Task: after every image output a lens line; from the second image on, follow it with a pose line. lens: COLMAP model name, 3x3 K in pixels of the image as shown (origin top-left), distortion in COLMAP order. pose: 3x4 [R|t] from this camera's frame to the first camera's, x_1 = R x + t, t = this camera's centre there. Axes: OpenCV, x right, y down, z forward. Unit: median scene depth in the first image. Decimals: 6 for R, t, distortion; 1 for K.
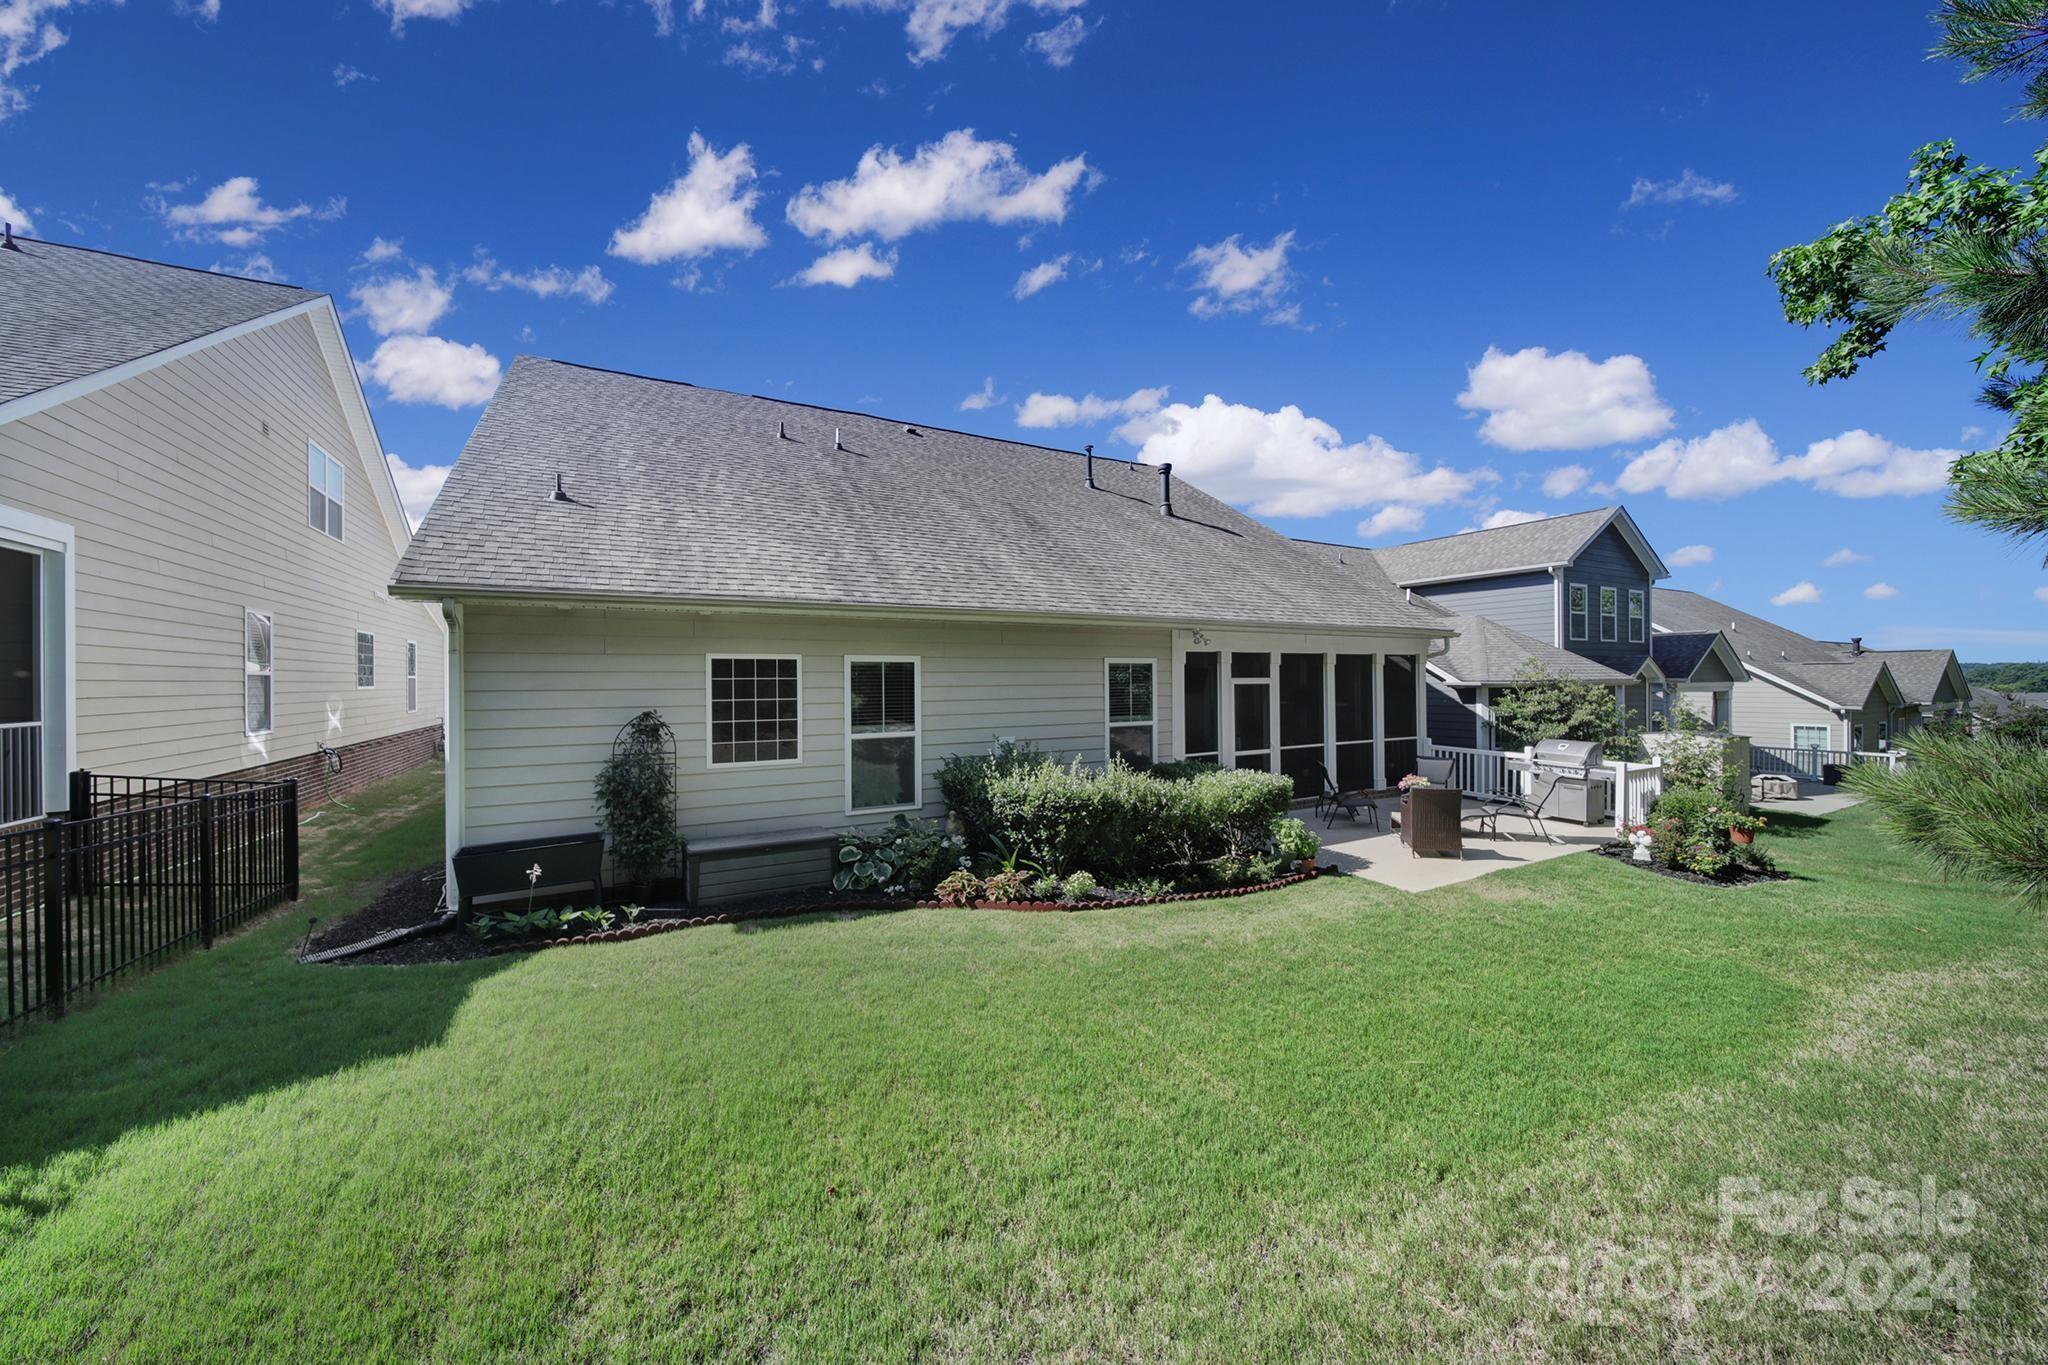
lens RADIAL K [[717.7, 0, 1017.4], [0, 717.7, 677.7], [0, 0, 1]] dist [-0.001127, -0.000198]
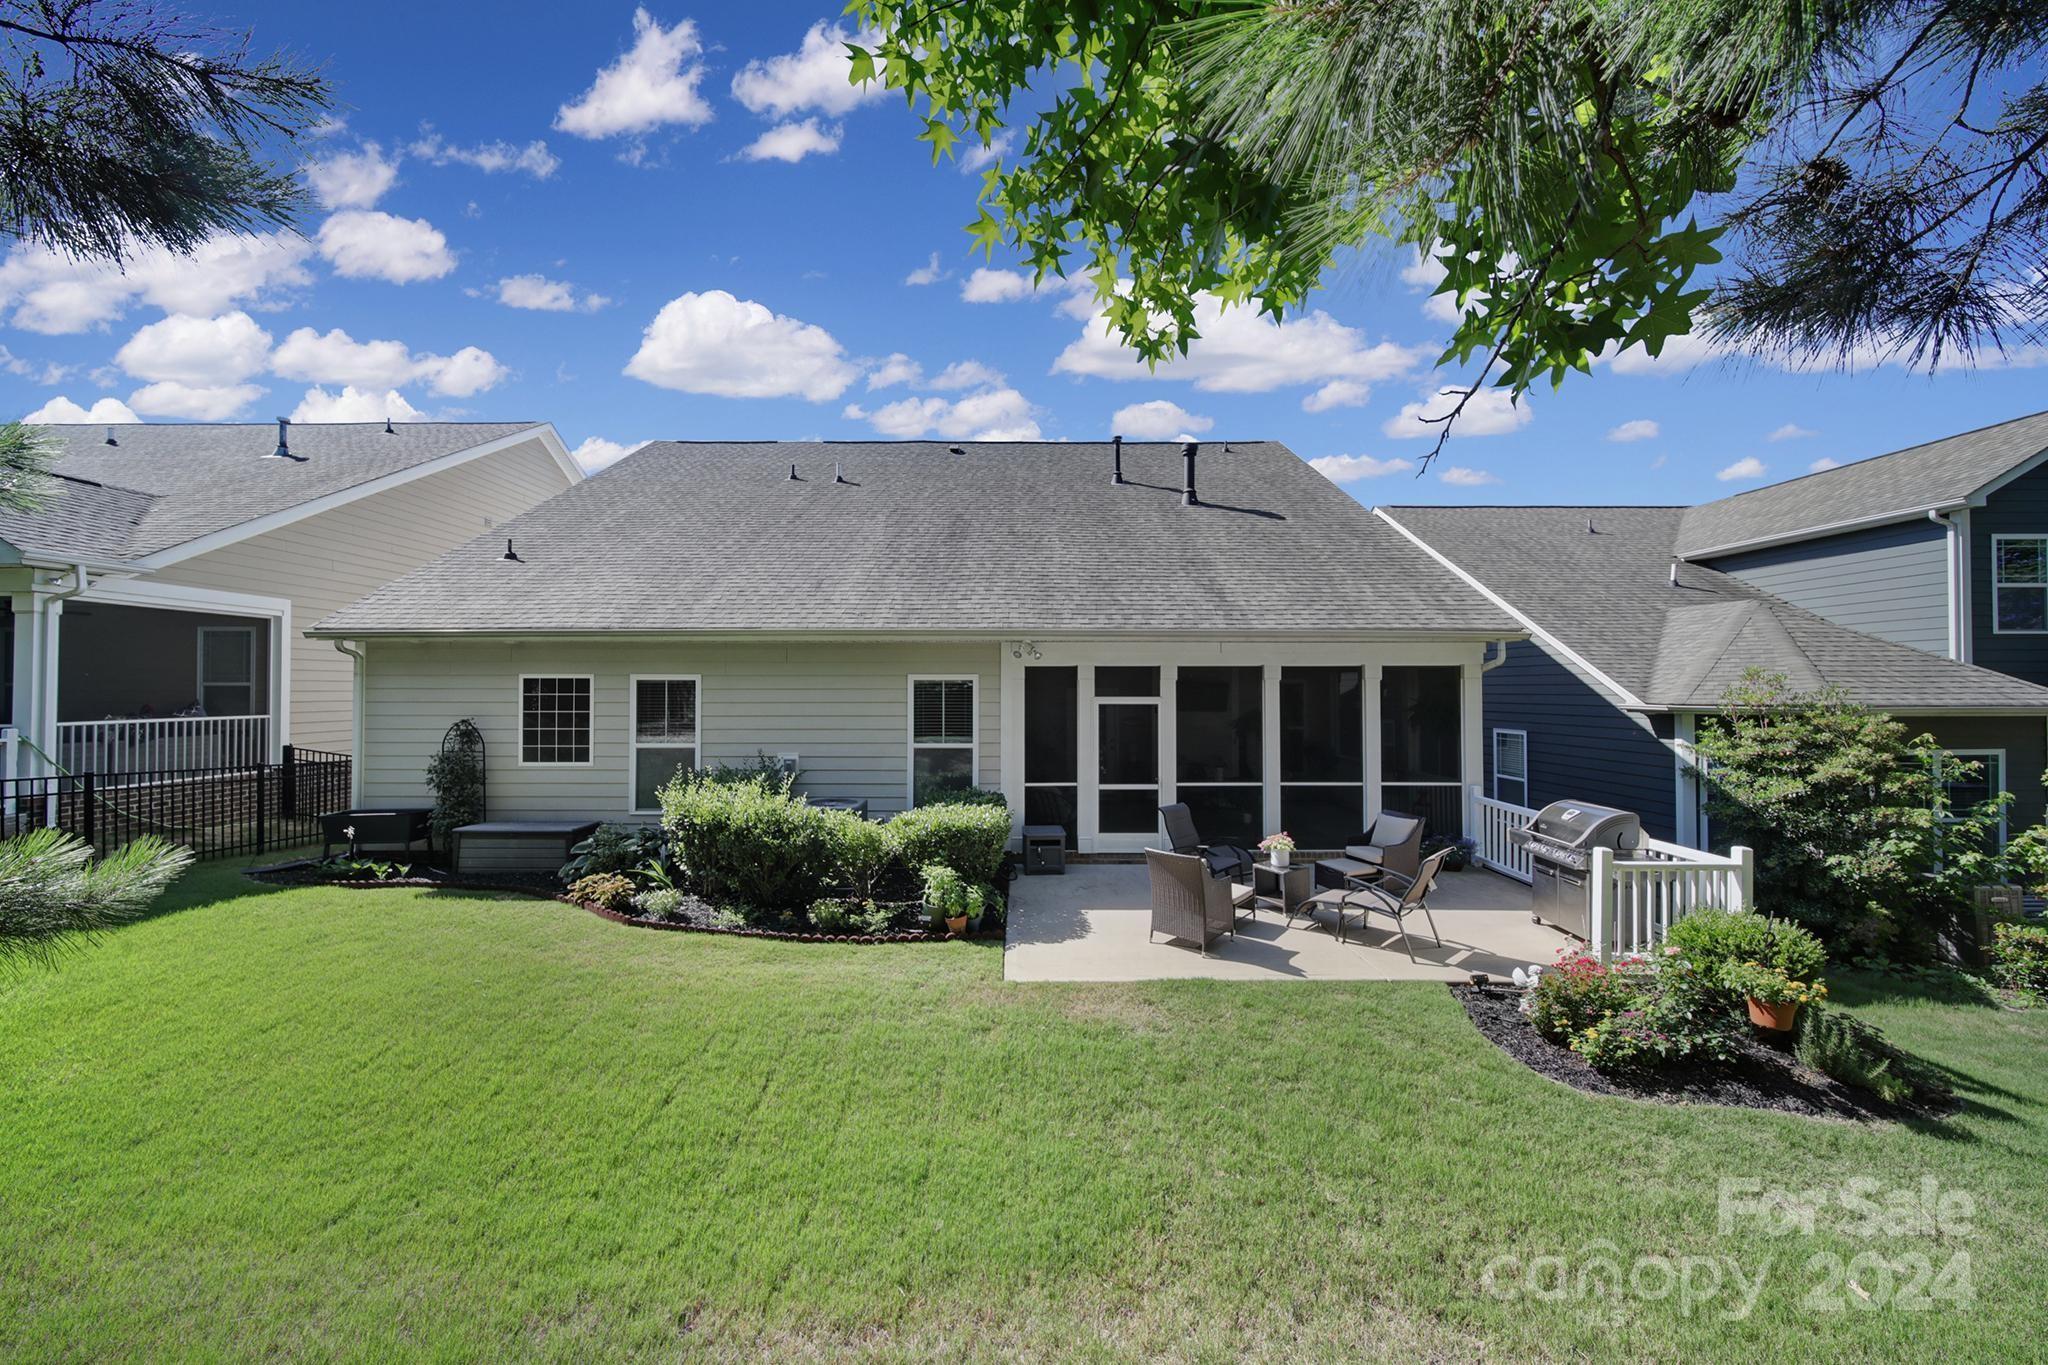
lens RADIAL K [[717.7, 0, 1017.4], [0, 717.7, 677.7], [0, 0, 1]] dist [-0.001127, -0.000198]
pose [[0.875131, 0.000467, -0.483887, 0.571961], [-0.005408, 0.999947, -0.008815, -0.012862], [0.483857, 0.010331, 0.875086, 0.196716]]
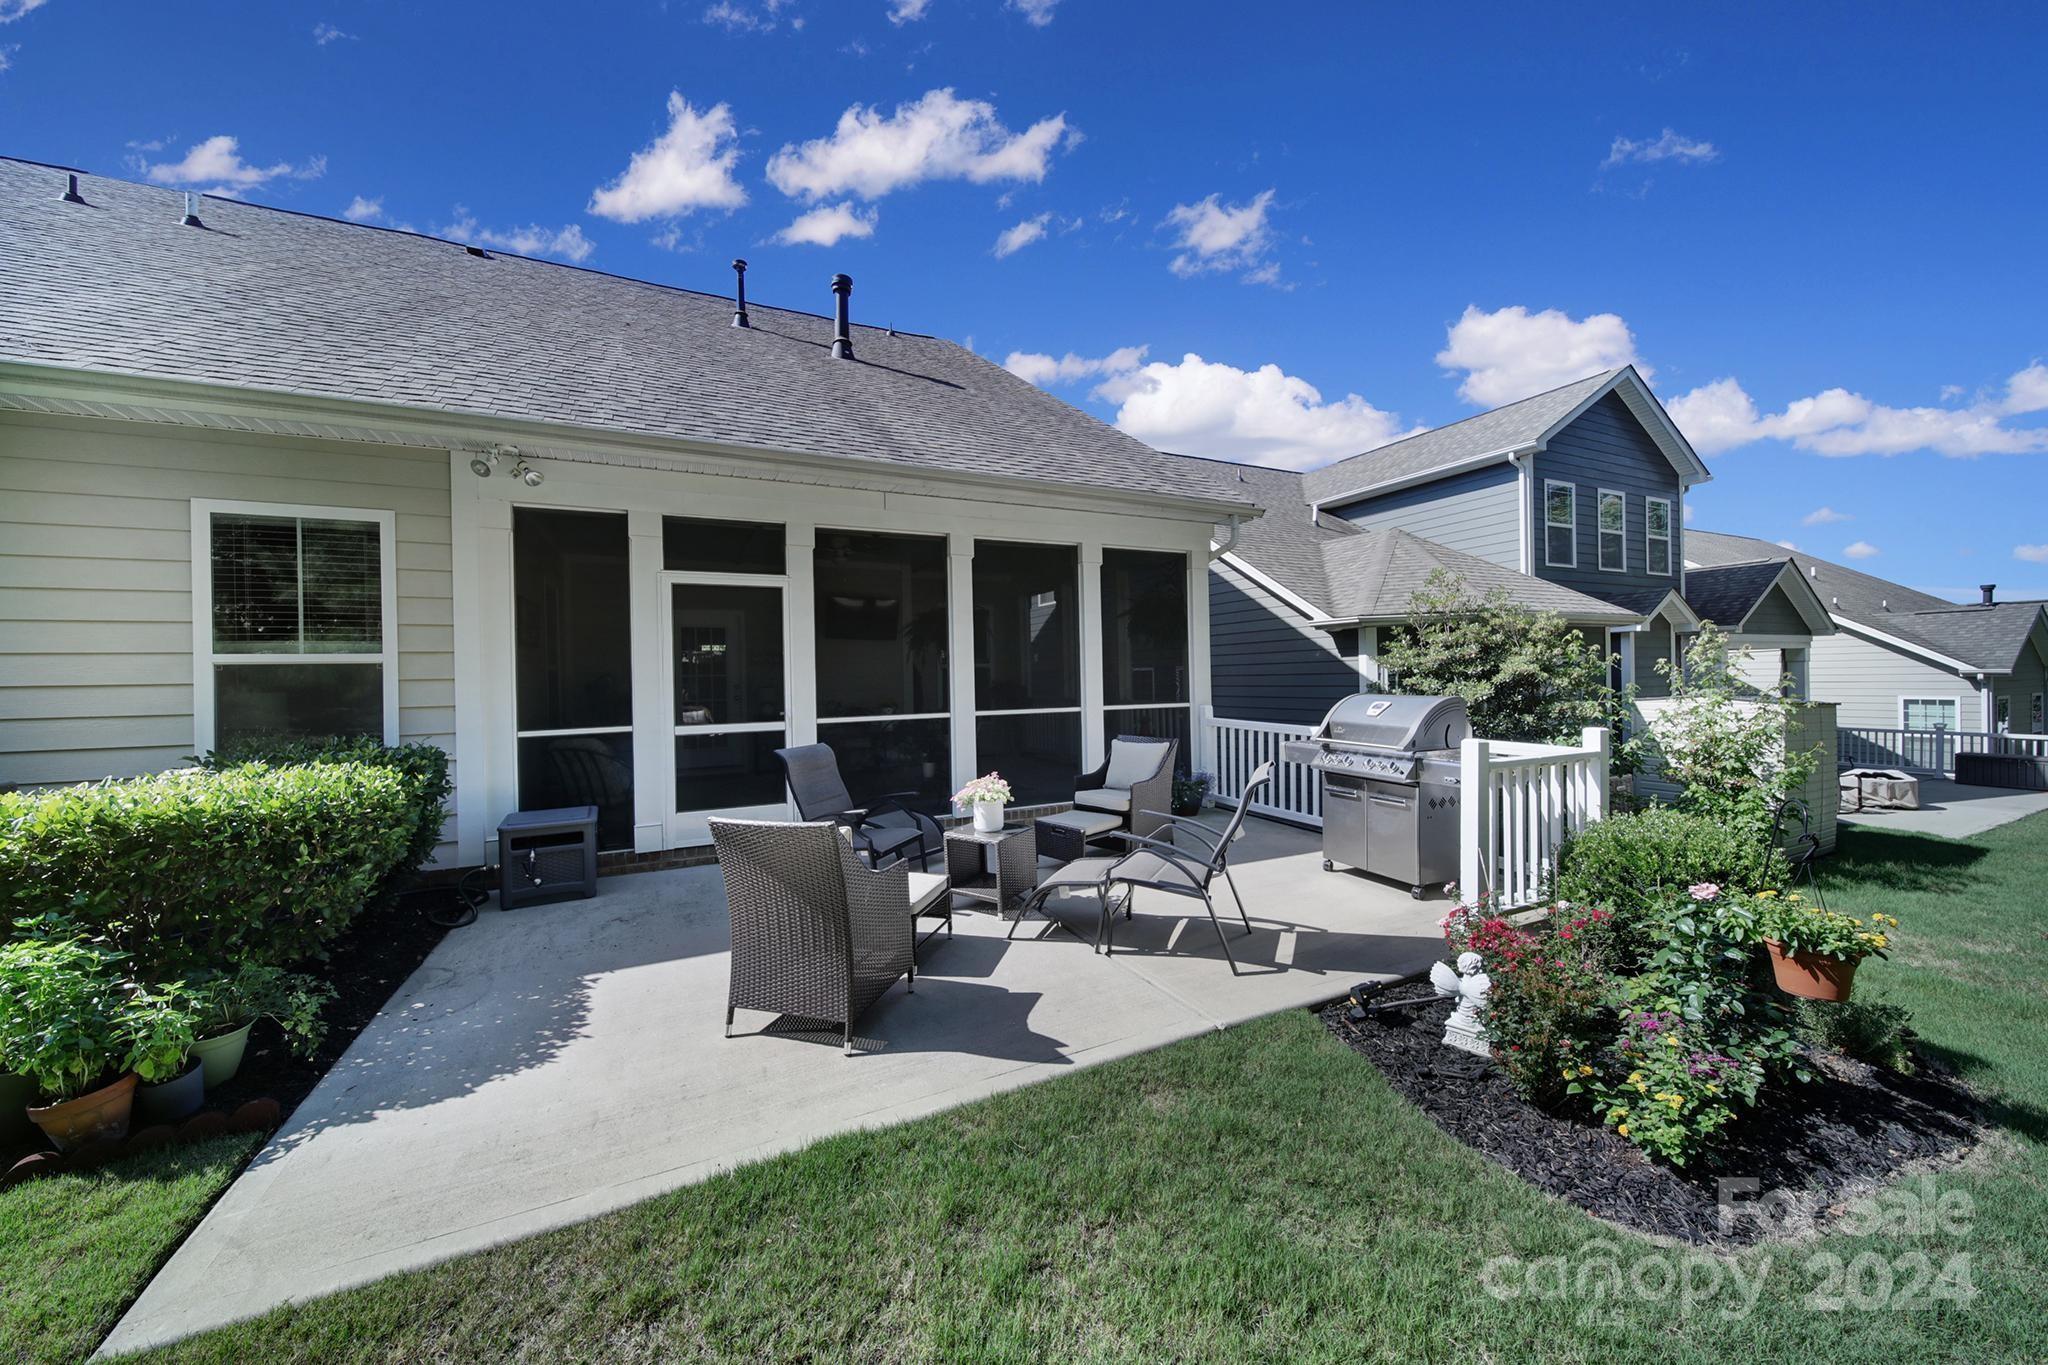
lens RADIAL K [[717.7, 0, 1017.4], [0, 717.7, 677.7], [0, 0, 1]] dist [-0.001127, -0.000198]
pose [[0.998370, -0.011233, -0.055959, 0.505956], [0.011477, 0.999926, 0.004038, 0.065746], [0.055909, -0.004674, 0.998425, 0.495135]]
